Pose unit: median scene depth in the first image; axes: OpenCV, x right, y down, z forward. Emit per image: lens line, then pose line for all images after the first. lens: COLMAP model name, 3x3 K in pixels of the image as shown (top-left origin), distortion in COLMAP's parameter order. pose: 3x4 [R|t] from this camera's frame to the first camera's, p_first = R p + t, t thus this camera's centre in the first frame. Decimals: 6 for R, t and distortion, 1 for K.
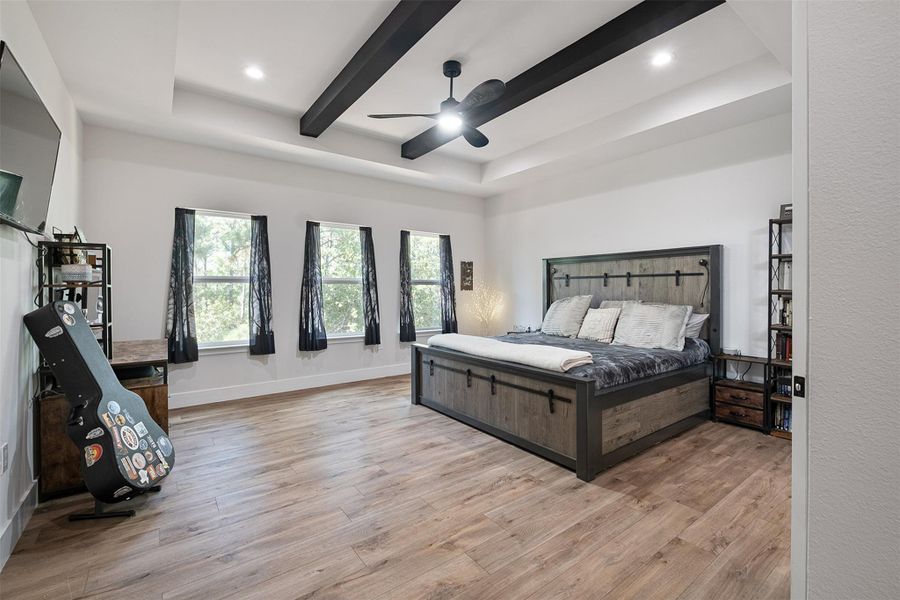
lens RADIAL K [[405.1, 0, 451.6], [0, 405.1, 292.9], [0, 0, 1]] dist [0.001798, 0.000025]
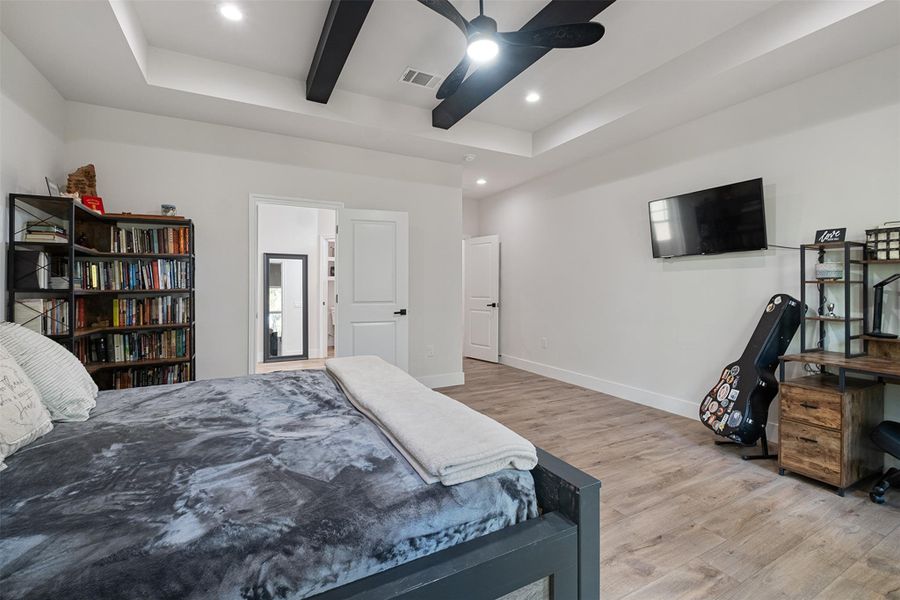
lens RADIAL K [[405.1, 0, 451.9], [0, 405.1, 285.4], [0, 0, 1]] dist [0.001798, 0.000025]
pose [[-0.989517, 0.000109, 0.144419, -0.067947], [0.001663, 0.999942, 0.010633, -0.024711], [-0.144409, 0.010762, -0.989460, 2.387551]]
